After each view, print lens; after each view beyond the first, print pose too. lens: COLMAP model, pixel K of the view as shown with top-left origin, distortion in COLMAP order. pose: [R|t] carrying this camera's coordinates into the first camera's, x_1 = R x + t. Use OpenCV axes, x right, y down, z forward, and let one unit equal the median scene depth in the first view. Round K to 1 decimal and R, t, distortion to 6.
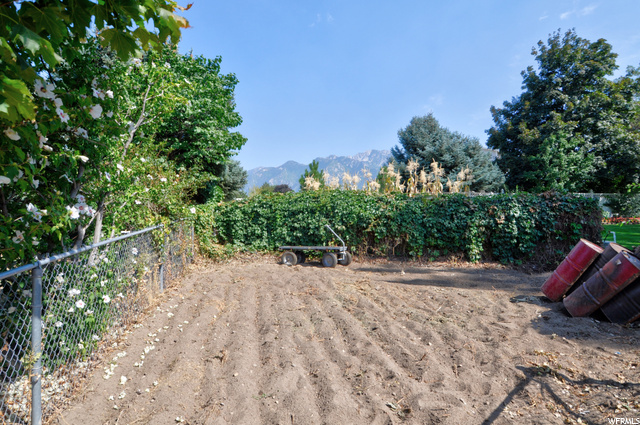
lens RADIAL K [[343.4, 0, 319.9], [0, 343.4, 214.0], [0, 0, 1]] dist [0.006337, -0.017910]
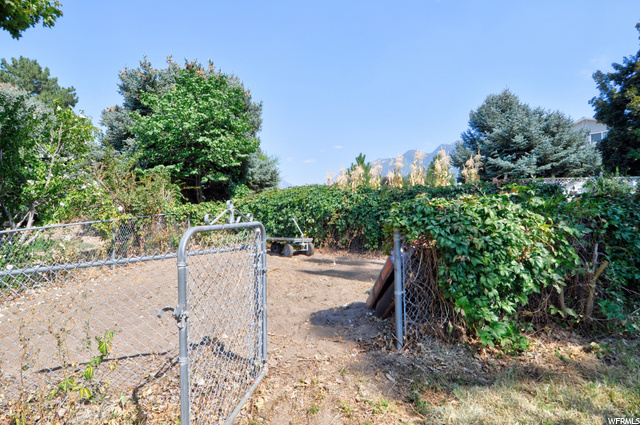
lens RADIAL K [[343.4, 0, 317.4], [0, 343.4, 212.7], [0, 0, 1]] dist [0.006337, -0.017910]
pose [[0.943673, -0.011696, -0.330673, 0.406099], [0.018269, 0.999692, 0.016774, -0.002757], [0.330375, -0.021870, 0.943596, -0.001068]]
